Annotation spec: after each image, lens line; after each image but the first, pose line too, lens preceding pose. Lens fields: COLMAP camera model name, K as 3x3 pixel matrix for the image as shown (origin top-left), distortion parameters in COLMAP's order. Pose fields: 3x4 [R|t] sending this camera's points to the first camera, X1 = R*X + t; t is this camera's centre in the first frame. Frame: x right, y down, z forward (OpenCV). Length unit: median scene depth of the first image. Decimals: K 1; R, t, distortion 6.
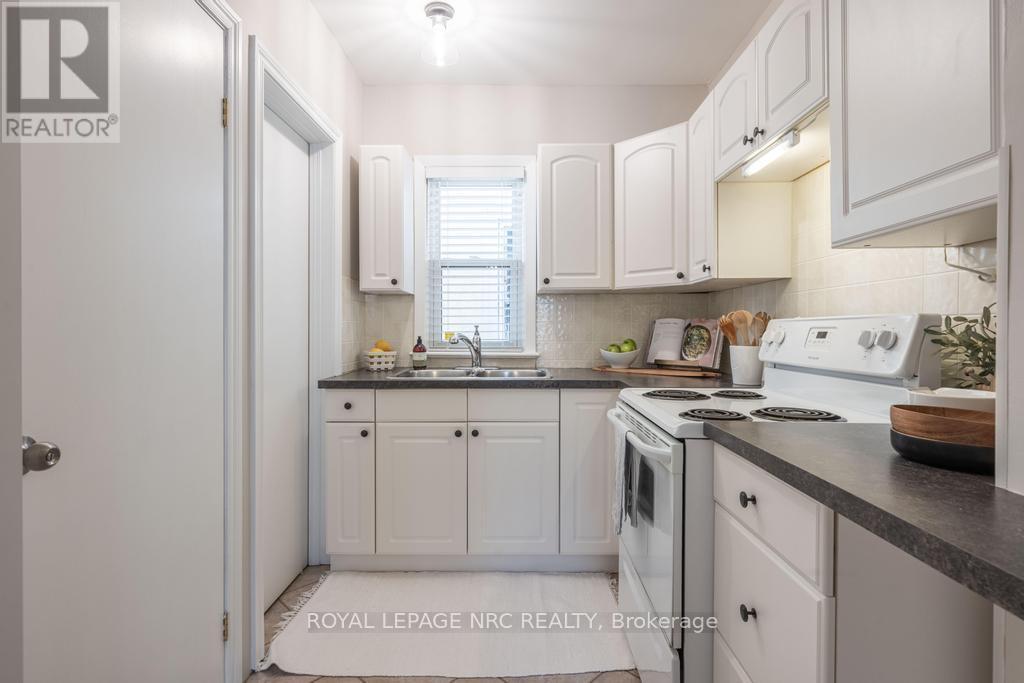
lens RADIAL K [[506.2, 0, 515.2], [0, 506.2, 333.9], [0, 0, 1]] dist [-0.007216, -0.000338]
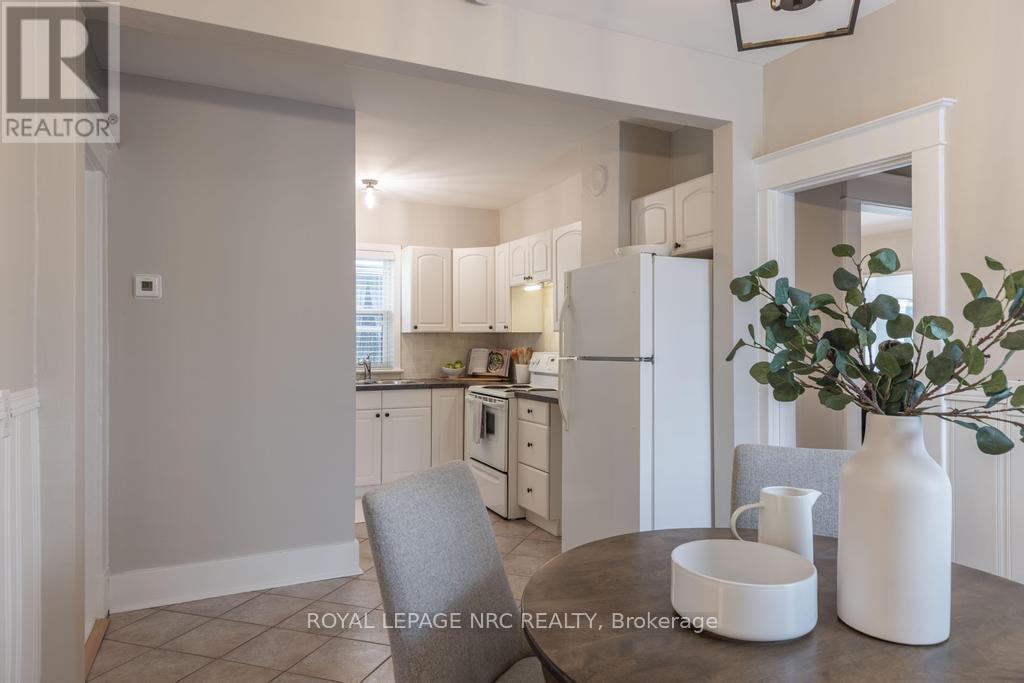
lens RADIAL K [[658.8, 0, 512.3], [0, 658.8, 342.0], [0, 0, 1]] dist [0.001978, 0.000041]
pose [[0.901245, 0.000630, 0.433310, -0.613825], [0.001646, 0.999987, -0.004878, -0.044385], [-0.433307, 0.005109, 0.901232, -1.154579]]
